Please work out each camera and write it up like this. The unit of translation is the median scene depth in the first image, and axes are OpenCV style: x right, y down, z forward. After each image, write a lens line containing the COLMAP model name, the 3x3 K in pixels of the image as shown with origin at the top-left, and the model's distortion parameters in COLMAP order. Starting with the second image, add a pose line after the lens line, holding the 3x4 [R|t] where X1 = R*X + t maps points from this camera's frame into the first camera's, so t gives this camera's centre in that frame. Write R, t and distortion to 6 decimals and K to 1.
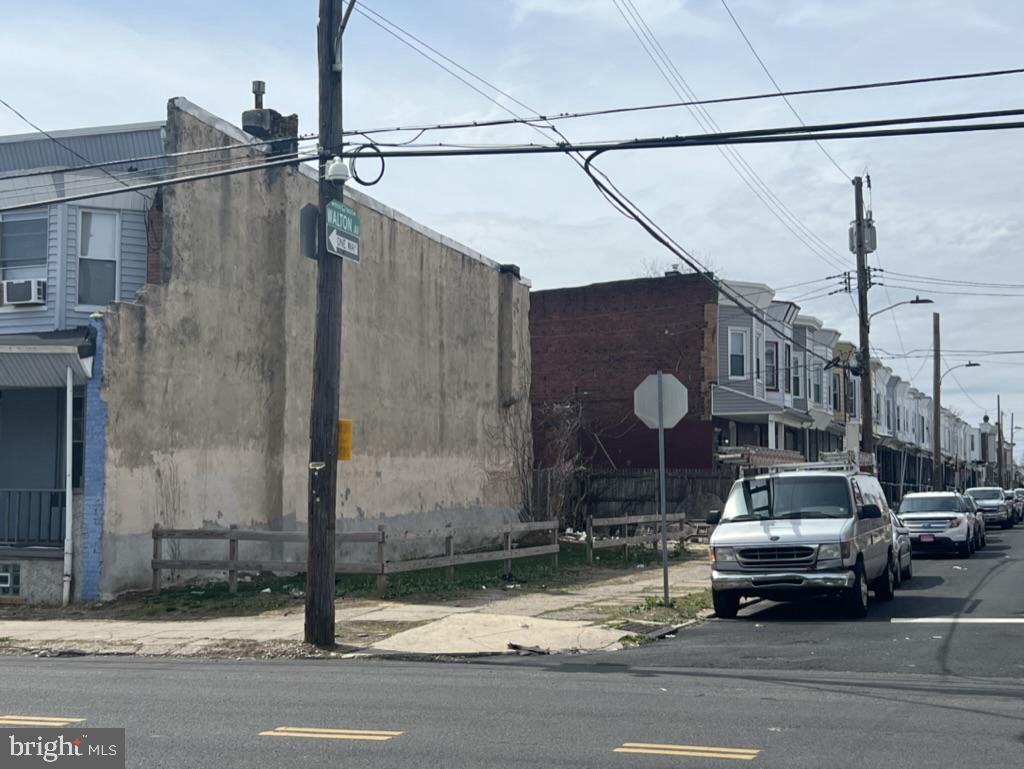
lens RADIAL K [[1428.8, 0, 513.4], [0, 1428.8, 399.9], [0, 0, 1]] dist [0.216259, -0.679602]
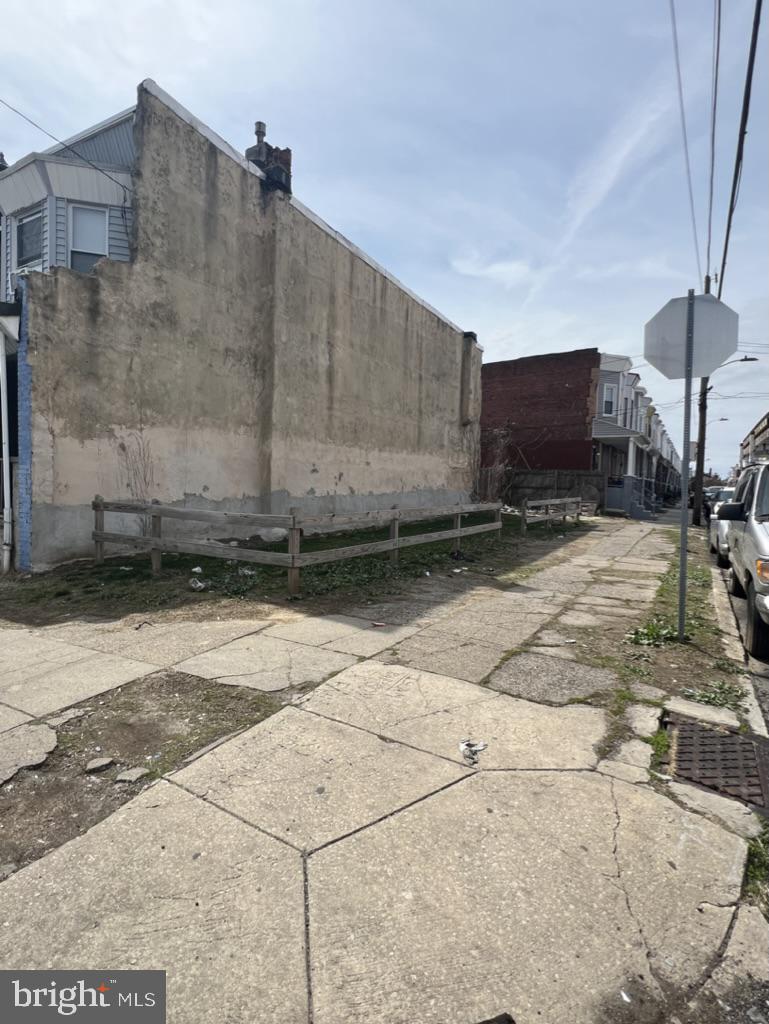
lens RADIAL K [[537.5, 0, 380.4], [0, 537.5, 514.8], [0, 0, 1]] dist [-0.001522, -0.000947]
pose [[0.986277, 0.037313, -0.160824, 0.003630], [-0.017206, 0.992052, 0.124648, 0.043664], [0.164197, -0.120170, 0.979080, 0.588355]]
